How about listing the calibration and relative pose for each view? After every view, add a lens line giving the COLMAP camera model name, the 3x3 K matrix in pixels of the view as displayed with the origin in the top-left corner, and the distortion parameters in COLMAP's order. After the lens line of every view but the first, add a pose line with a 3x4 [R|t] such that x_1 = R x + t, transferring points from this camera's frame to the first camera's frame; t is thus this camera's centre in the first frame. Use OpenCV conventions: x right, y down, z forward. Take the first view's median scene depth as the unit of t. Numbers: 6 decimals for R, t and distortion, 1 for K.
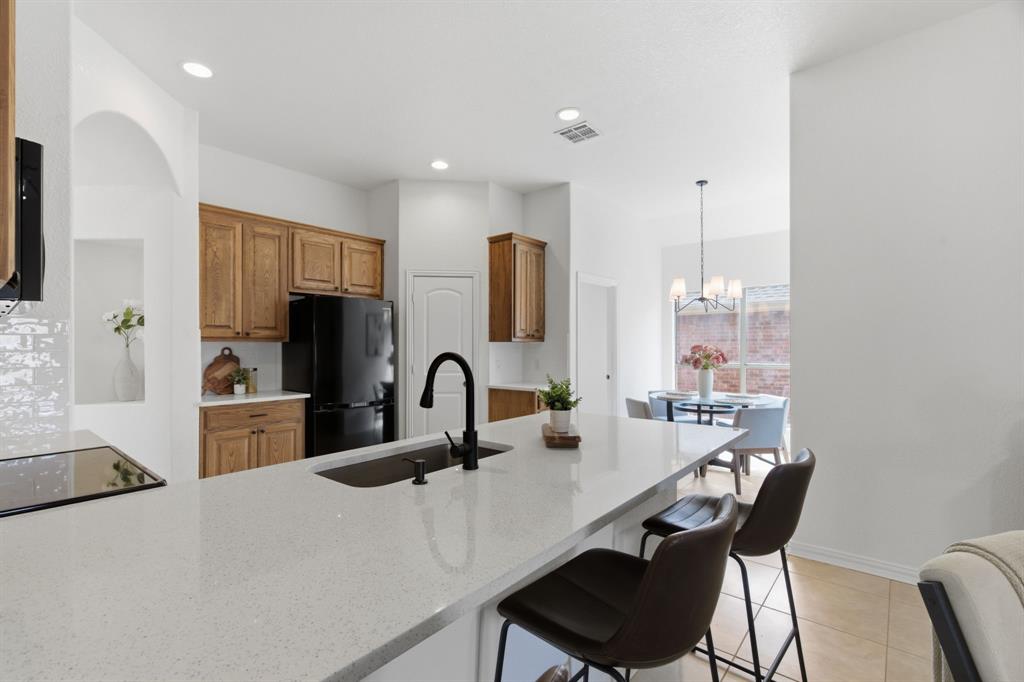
lens RADIAL K [[467.0, 0, 499.6], [0, 467.0, 345.1], [0, 0, 1]] dist [0.003422, -0.003041]
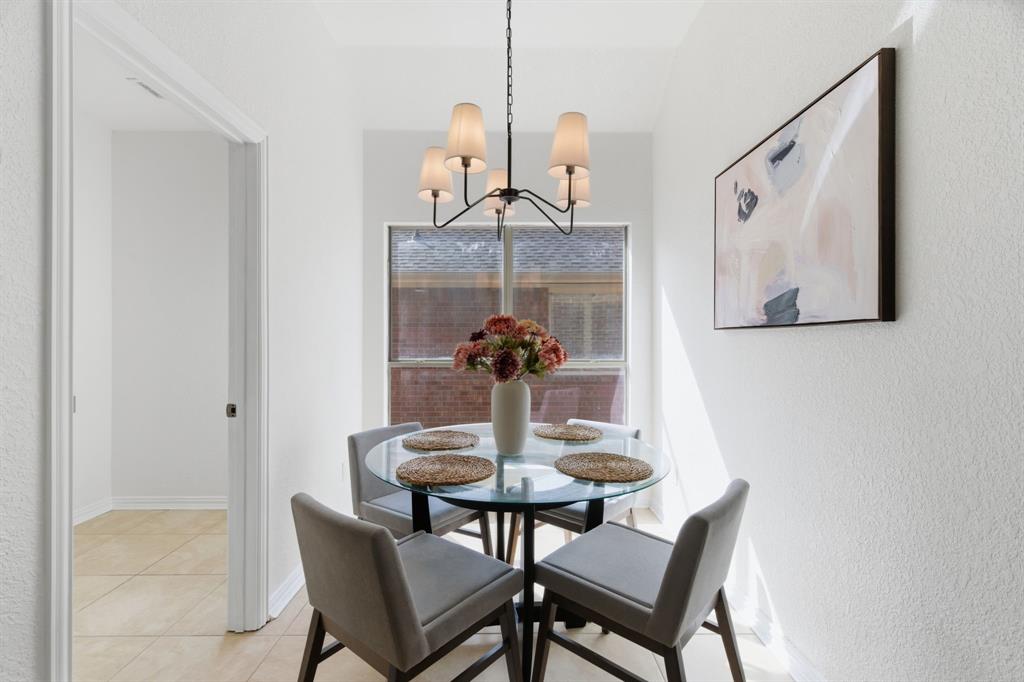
lens RADIAL K [[467.0, 0, 517.1], [0, 467.0, 342.2], [0, 0, 1]] dist [0.003422, -0.003041]
pose [[0.739805, -0.002301, 0.672817, 0.204519], [-0.005842, 0.999934, 0.009845, 0.019080], [-0.672796, -0.011214, 0.739743, 0.793540]]
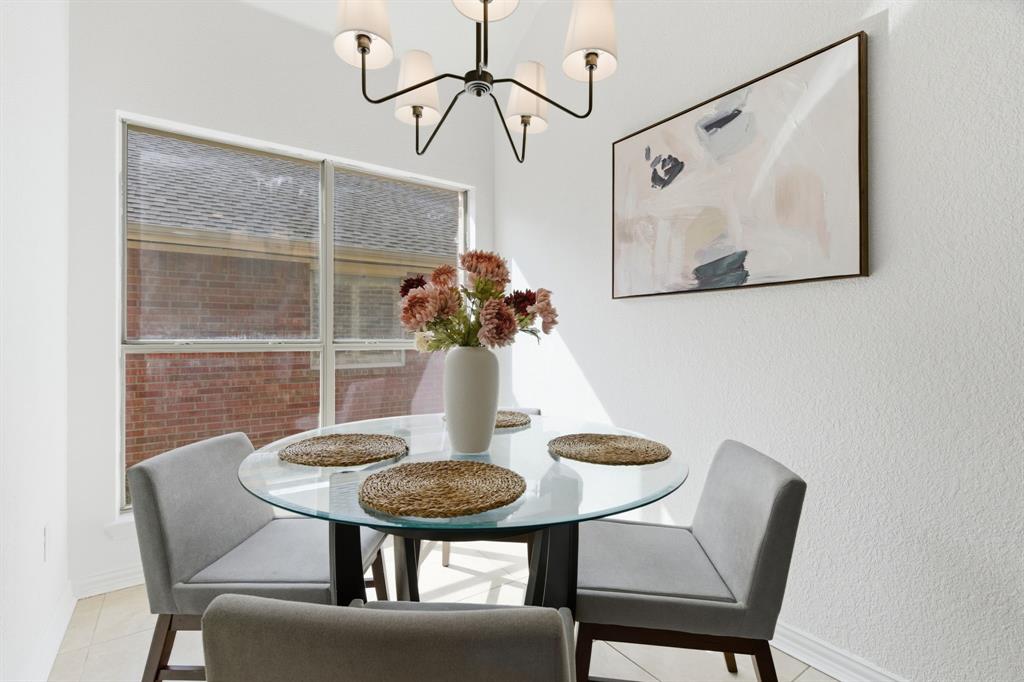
lens RADIAL K [[467.0, 0, 518.2], [0, 467.0, 340.1], [0, 0, 1]] dist [0.003422, -0.003041]
pose [[0.222048, -0.002733, 0.975032, 0.200003], [-0.005265, 0.999978, 0.004002, 0.051914], [-0.975021, -0.006022, 0.222029, 1.017438]]
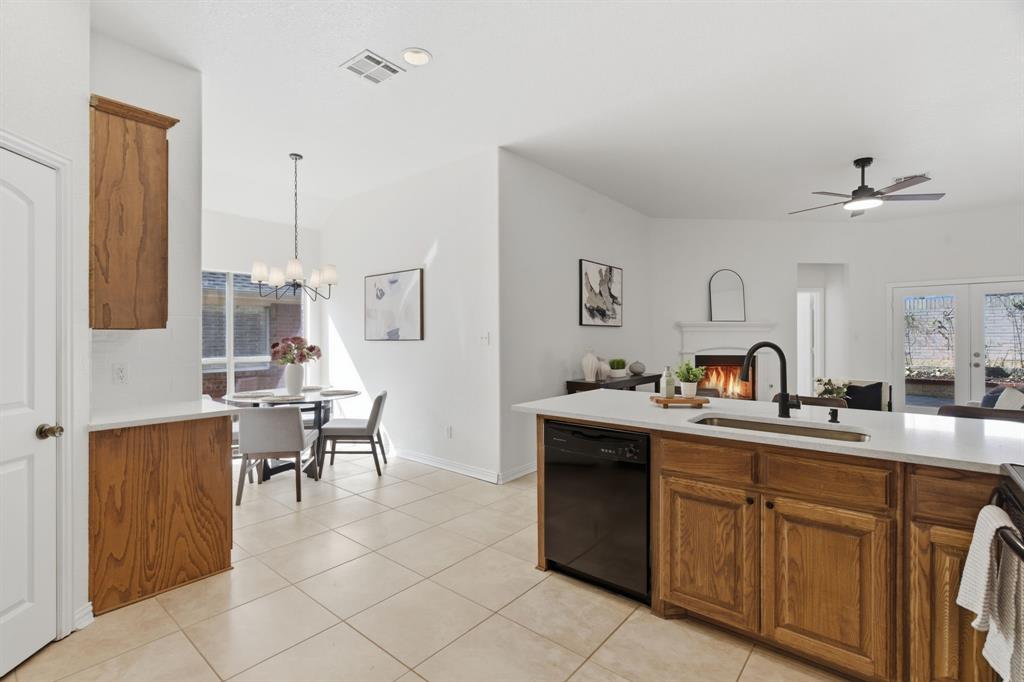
lens RADIAL K [[467.0, 0, 513.9], [0, 467.0, 335.4], [0, 0, 1]] dist [0.003422, -0.003041]
pose [[-0.024578, 0.006476, 0.999677, -0.529958], [-0.003255, 0.999973, -0.006558, 0.002488], [-0.999693, -0.003415, -0.024556, 0.665995]]
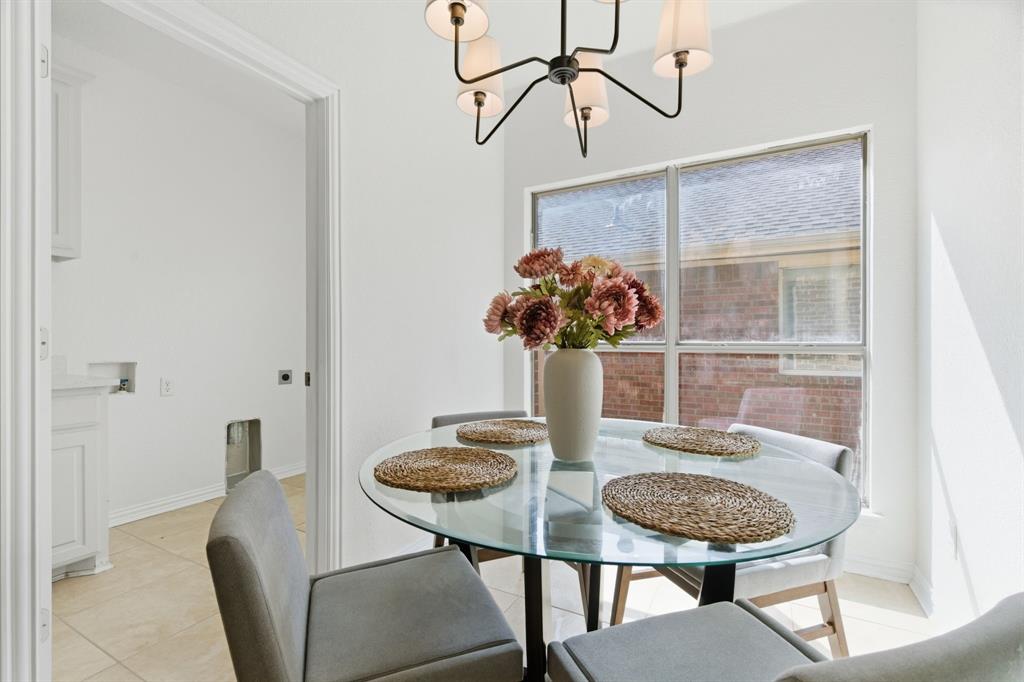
lens RADIAL K [[467.0, 0, 513.3], [0, 467.0, 342.0], [0, 0, 1]] dist [0.003422, -0.003041]
pose [[0.976835, 0.000309, 0.213994, 0.391944], [-0.001827, 0.999975, 0.006896, 0.051547], [-0.213987, -0.007127, 0.976811, 0.840778]]
